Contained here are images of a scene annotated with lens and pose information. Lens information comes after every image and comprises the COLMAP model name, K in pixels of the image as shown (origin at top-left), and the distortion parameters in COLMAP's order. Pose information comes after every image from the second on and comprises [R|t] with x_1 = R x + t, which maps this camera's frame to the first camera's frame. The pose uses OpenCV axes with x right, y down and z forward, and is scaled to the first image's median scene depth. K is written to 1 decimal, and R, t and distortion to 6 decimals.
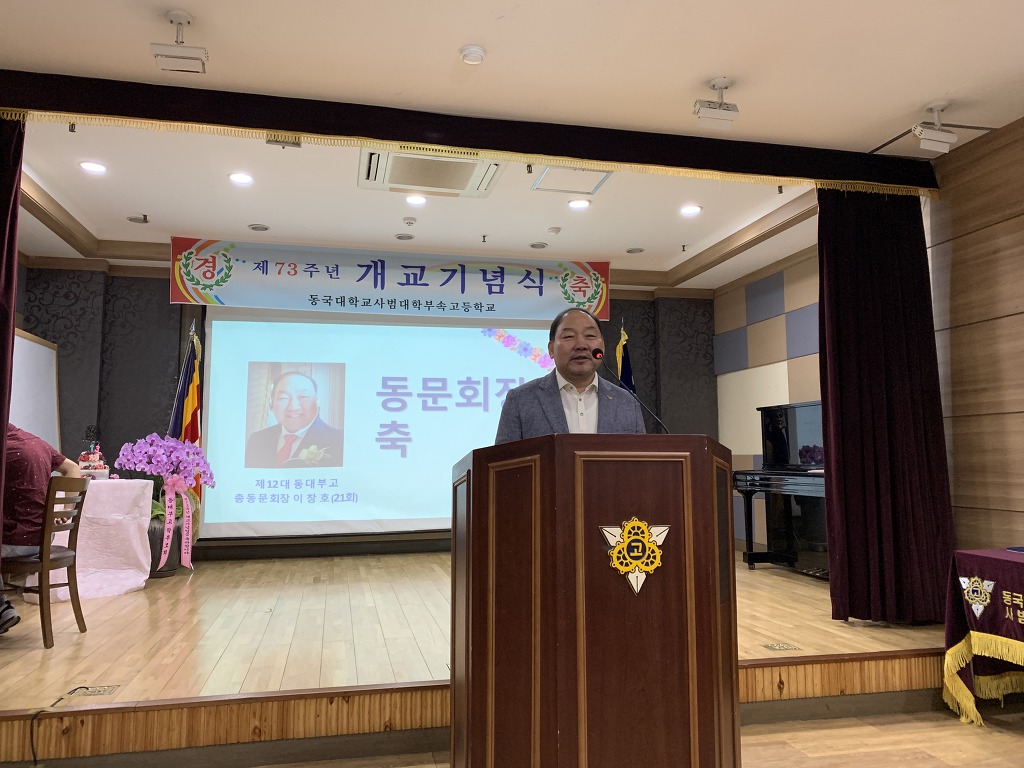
lens RADIAL K [[779.3, 0, 518.9], [0, 779.3, 376.0], [0, 0, 1]] dist [0.048809, -0.050709]
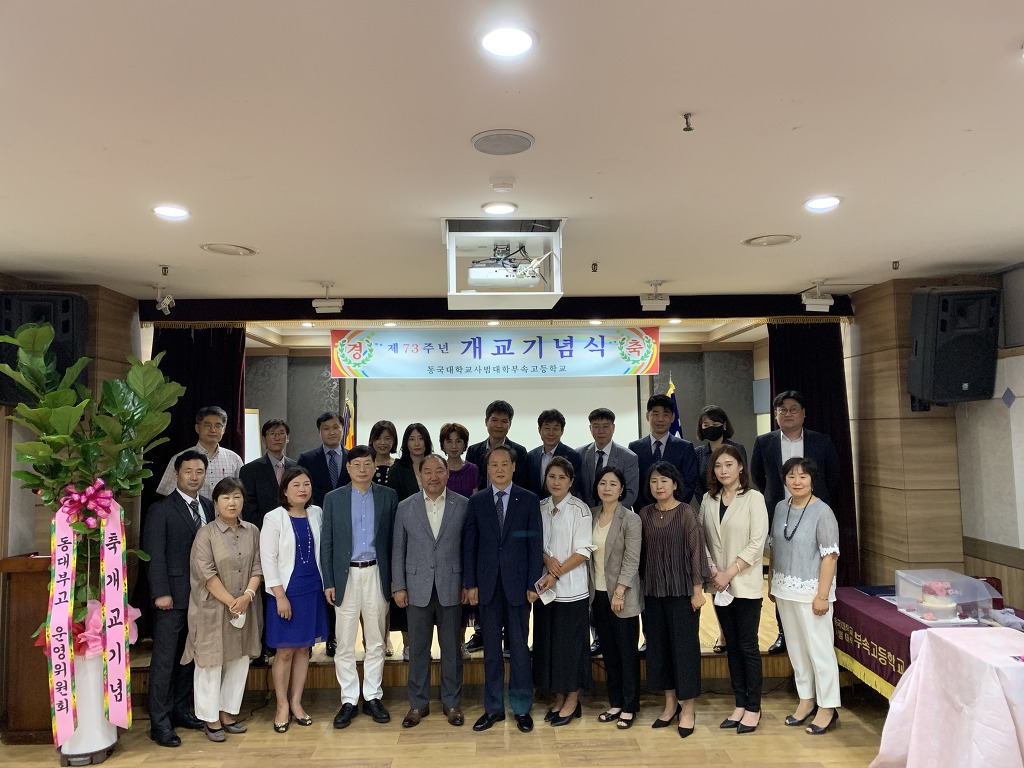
lens RADIAL K [[779.3, 0, 507.7], [0, 779.3, 369.1], [0, 0, 1]] dist [0.048809, -0.050709]
pose [[0.979425, -0.026684, -0.200038, 0.142119], [0.032764, 0.999094, 0.027144, -0.134330], [0.199133, -0.033139, 0.979412, -0.302492]]
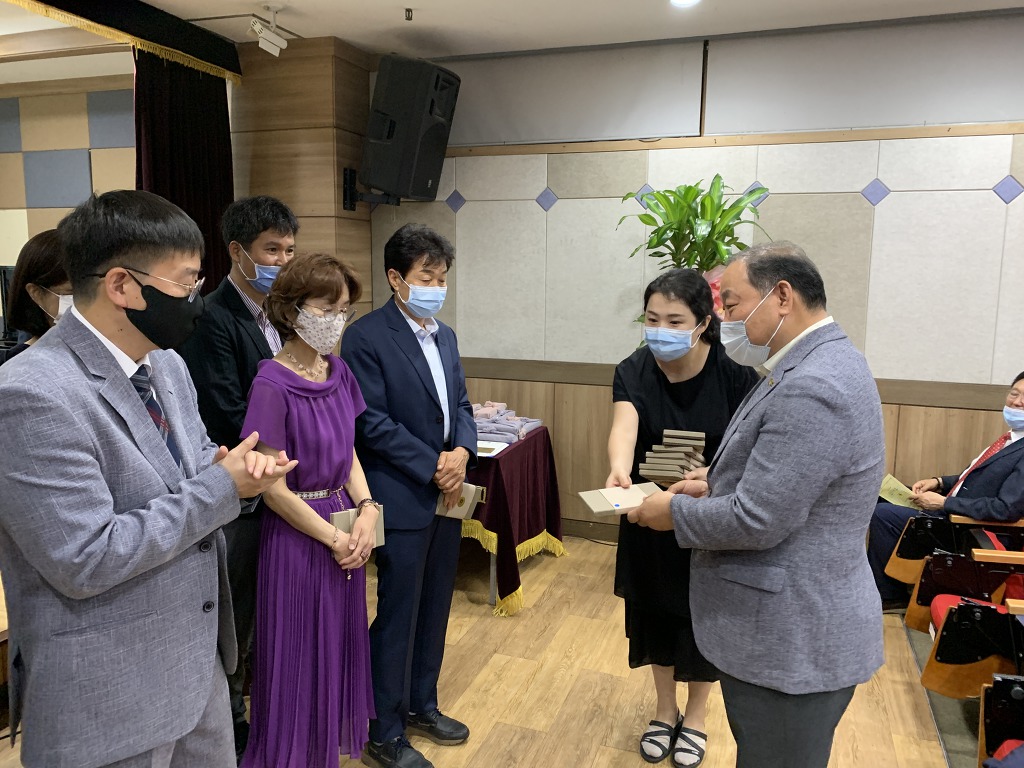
lens RADIAL K [[779.3, 0, 509.9], [0, 779.3, 374.0], [0, 0, 1]] dist [0.048809, -0.050709]
pose [[0.537938, -0.099847, 0.837050, -0.111418], [-0.104091, 0.977494, 0.183495, -0.055847], [-0.836533, -0.185838, 0.515438, 0.079525]]
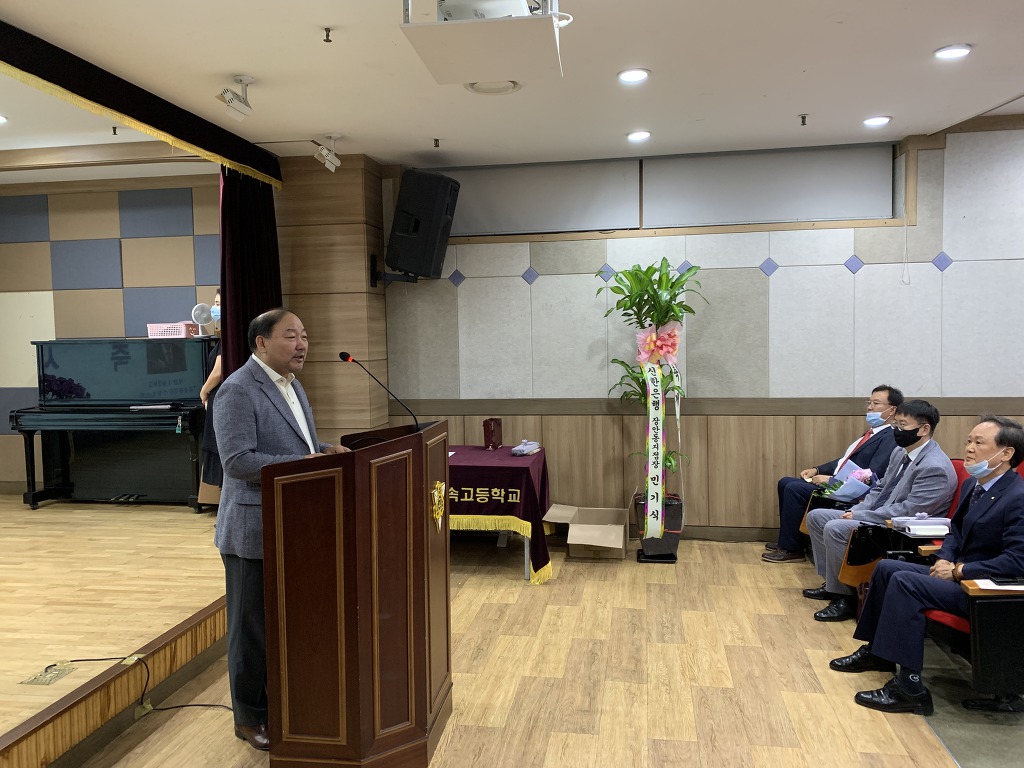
lens RADIAL K [[779.3, 0, 503.0], [0, 779.3, 380.6], [0, 0, 1]] dist [0.048809, -0.050709]
pose [[0.387138, -0.058741, 0.920149, -0.339000], [-0.079765, 0.992093, 0.096894, -0.047939], [-0.918565, -0.110907, 0.379391, 0.107838]]
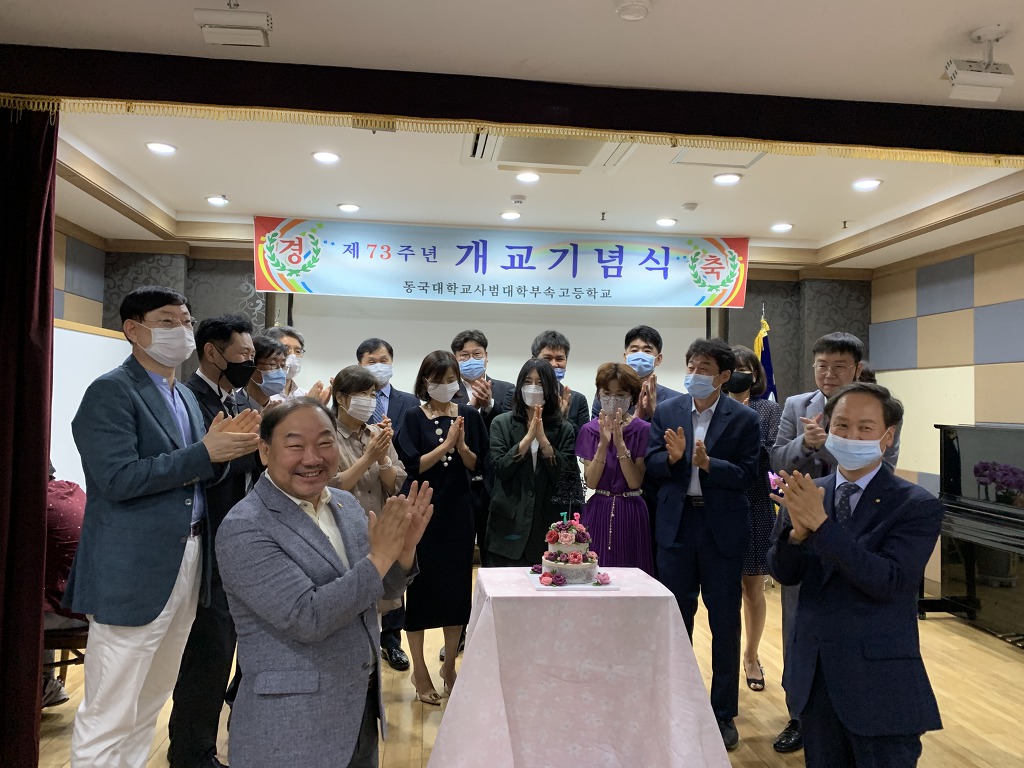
lens RADIAL K [[779.3, 0, 516.8], [0, 779.3, 378.7], [0, 0, 1]] dist [0.048809, -0.050709]
pose [[0.993300, 0.019412, -0.113918, -0.037284], [-0.010738, 0.997030, 0.076268, -0.062980], [0.115060, -0.074534, 0.990558, 0.129359]]
